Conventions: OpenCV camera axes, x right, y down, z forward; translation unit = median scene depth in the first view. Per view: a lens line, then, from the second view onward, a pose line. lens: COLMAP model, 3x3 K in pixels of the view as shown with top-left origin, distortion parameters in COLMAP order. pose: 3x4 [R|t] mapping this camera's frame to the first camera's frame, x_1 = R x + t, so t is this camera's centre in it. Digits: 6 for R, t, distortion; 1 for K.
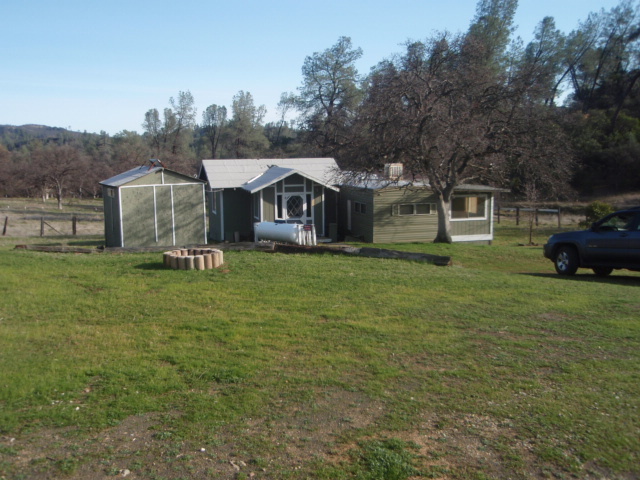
lens RADIAL K [[693.7, 0, 320.0], [0, 693.7, 240.0], [0, 0, 1]] dist [-0.018577, 0.020362]
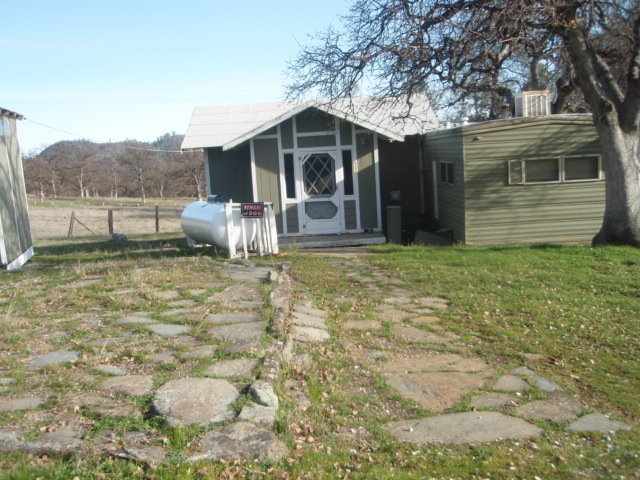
lens RADIAL K [[693.7, 0, 320.0], [0, 693.7, 240.0], [0, 0, 1]] dist [-0.018577, 0.020362]
pose [[0.962011, -0.008189, -0.272889, 0.104032], [0.009291, 0.999953, 0.002747, -0.001652], [0.272854, -0.005178, 0.962042, 0.507625]]
